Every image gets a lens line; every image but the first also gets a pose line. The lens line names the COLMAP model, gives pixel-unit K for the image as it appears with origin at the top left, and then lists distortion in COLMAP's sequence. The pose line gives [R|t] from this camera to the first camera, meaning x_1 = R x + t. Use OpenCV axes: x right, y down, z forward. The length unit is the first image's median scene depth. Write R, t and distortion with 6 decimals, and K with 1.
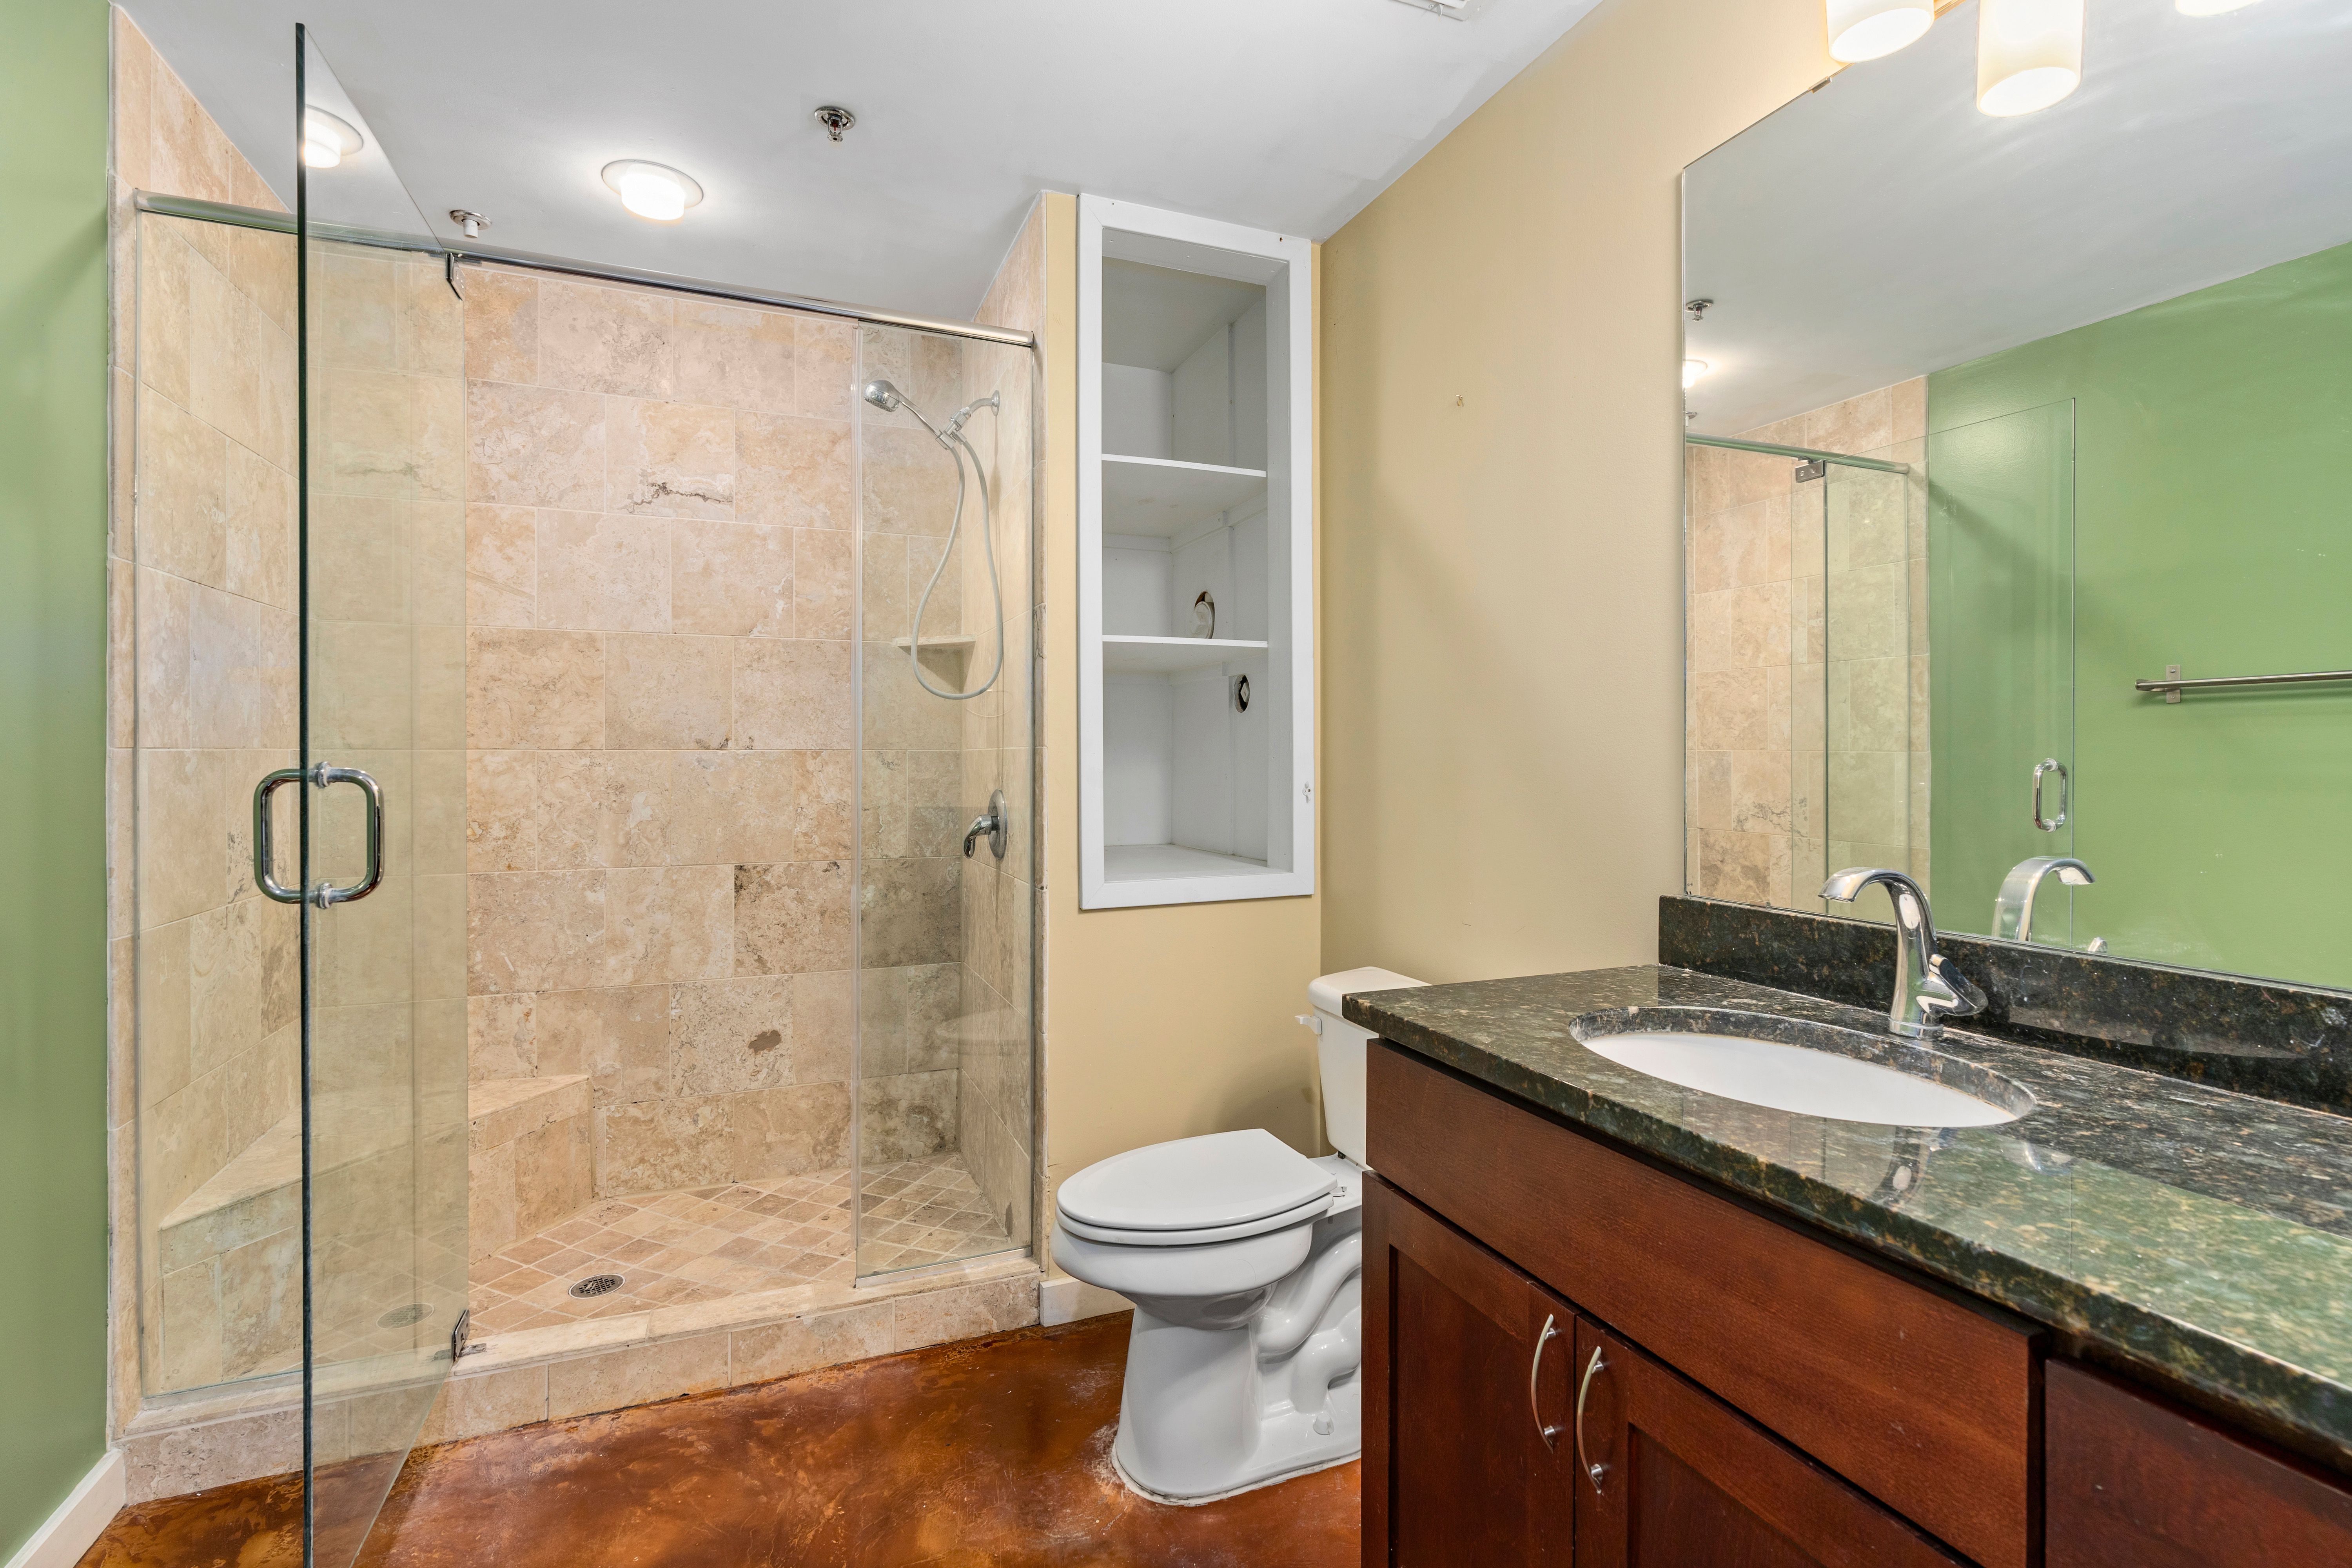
lens RADIAL K [[1069.2, 0, 1175.2], [0, 1069.2, 769.1], [0, 0, 1]] dist [-0.002923, -0.000048]
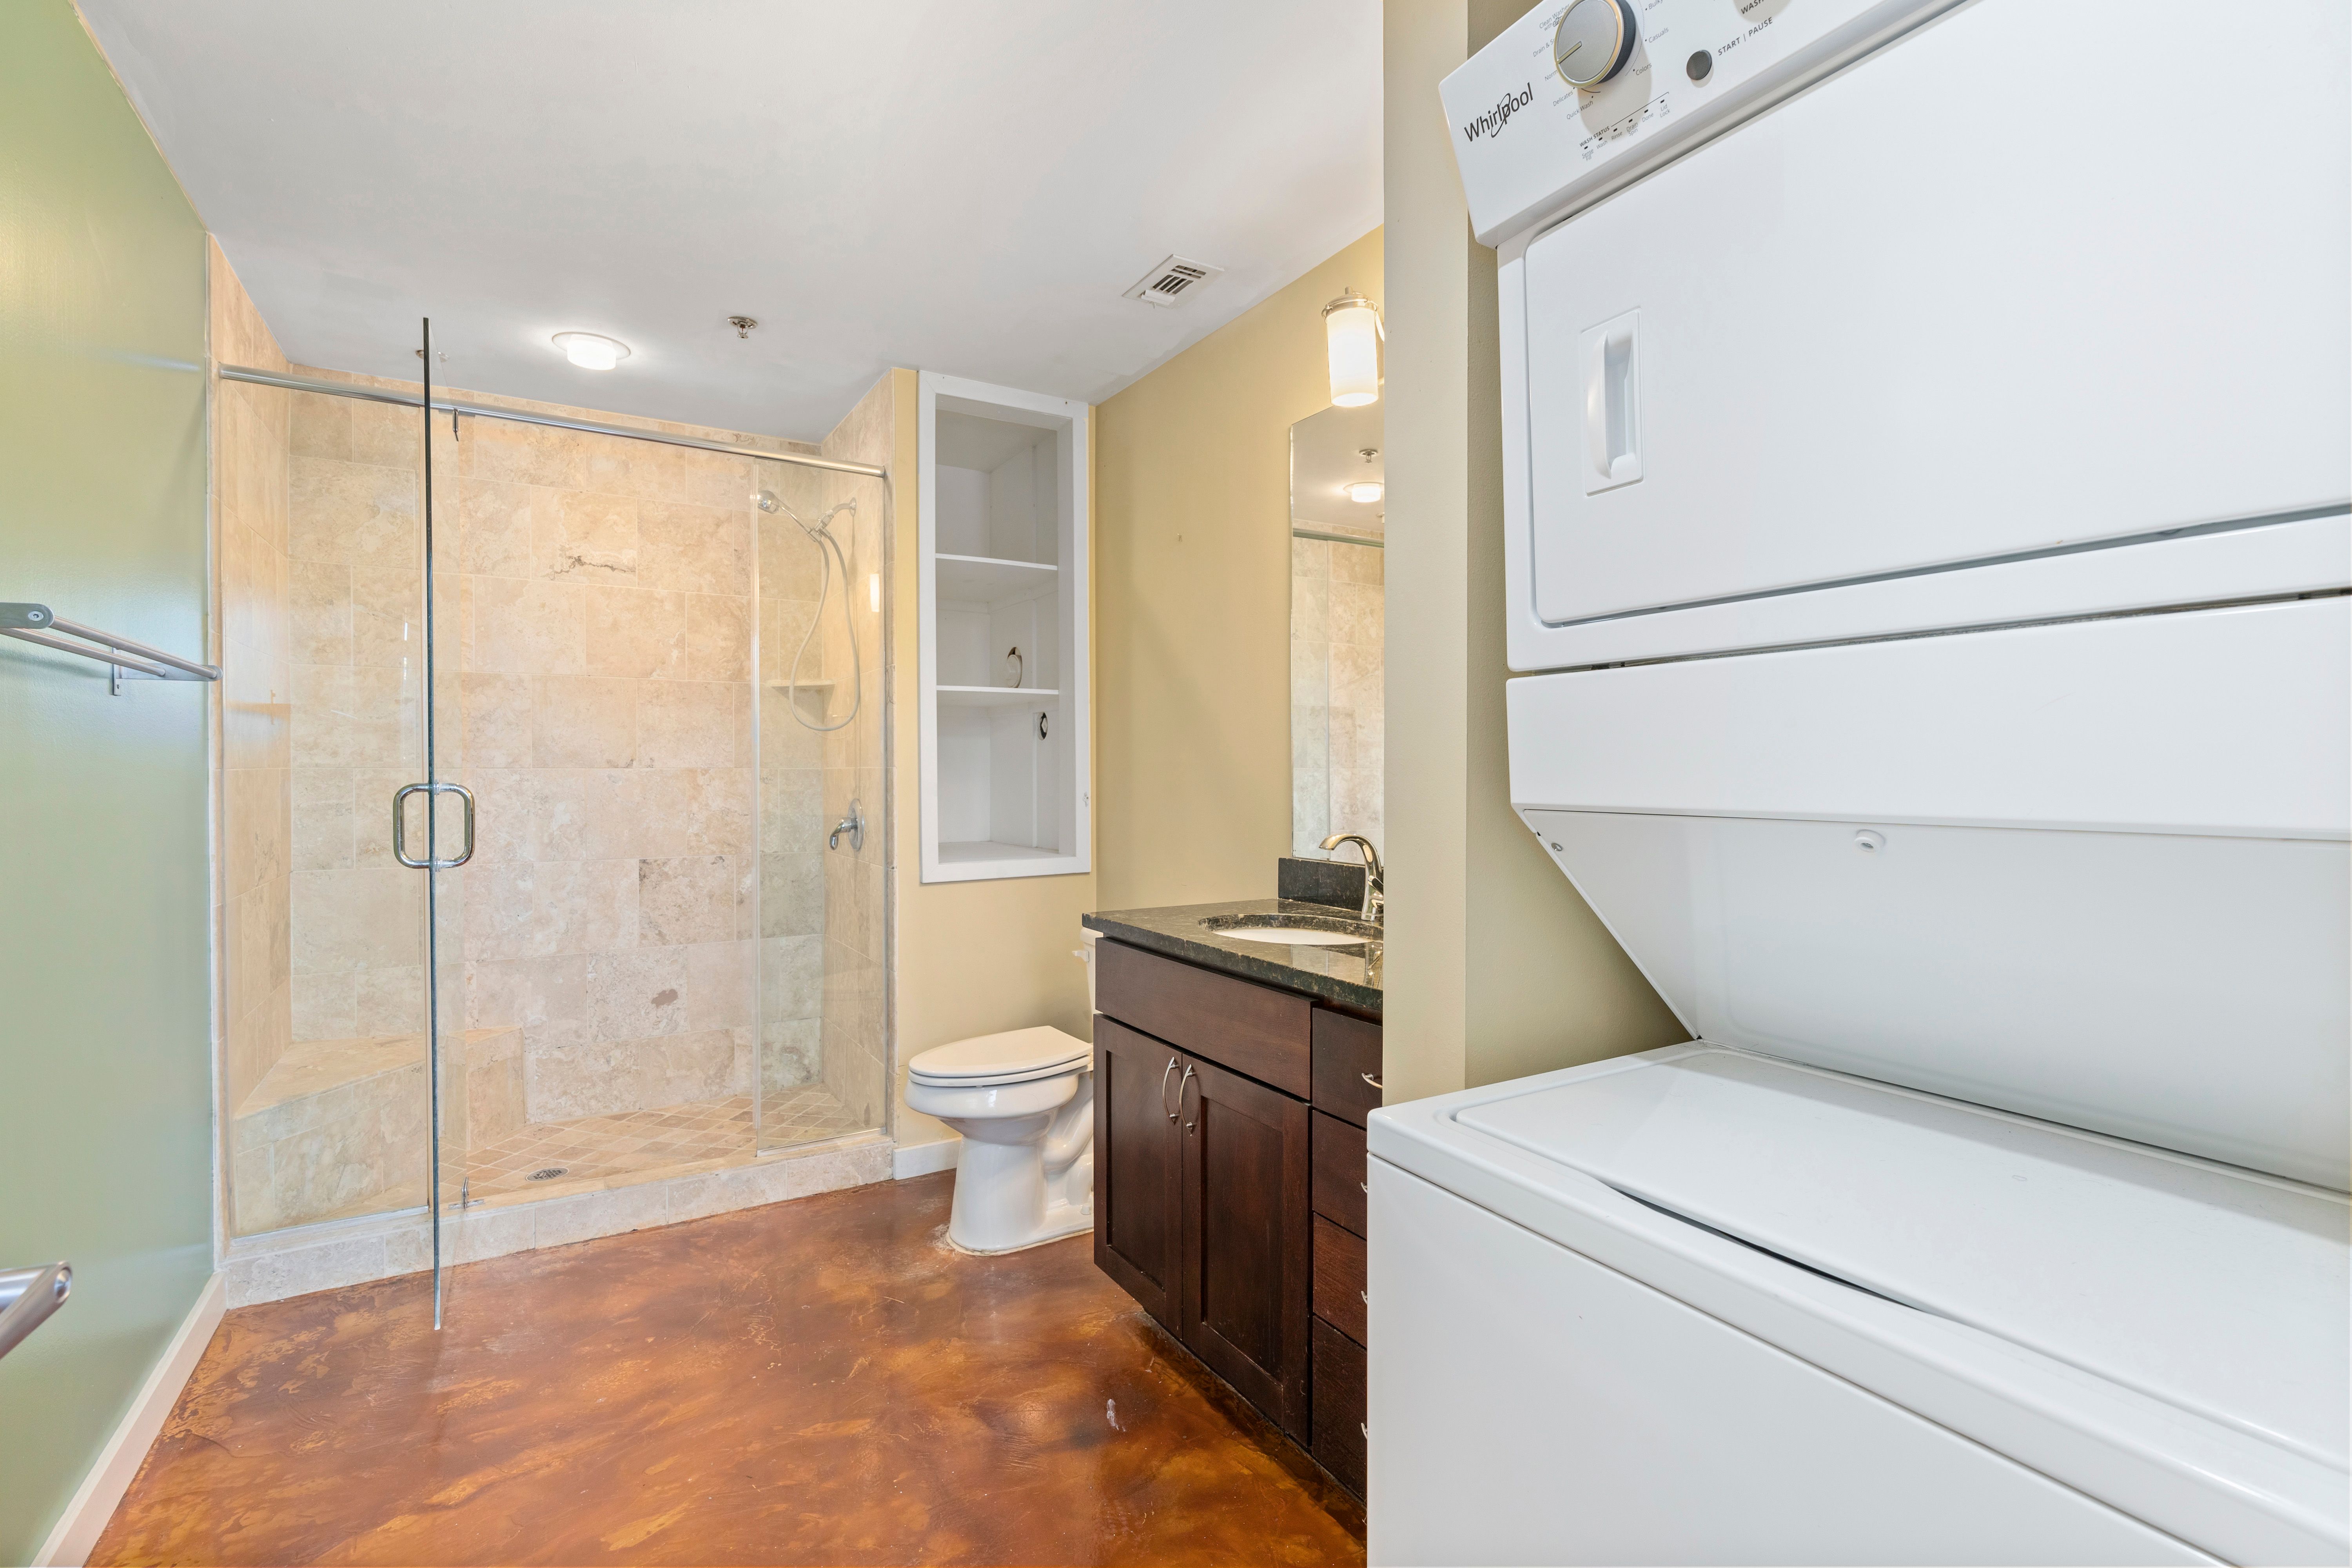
lens RADIAL K [[1067.3, 0, 1173.4], [0, 1067.3, 794.8], [0, 0, 1]] dist [-0.000352, 0.000128]
pose [[0.987736, -0.003090, 0.156102, 0.016974], [0.001285, 0.999931, 0.011667, -0.000372], [-0.156128, -0.011324, 0.987672, -0.373880]]
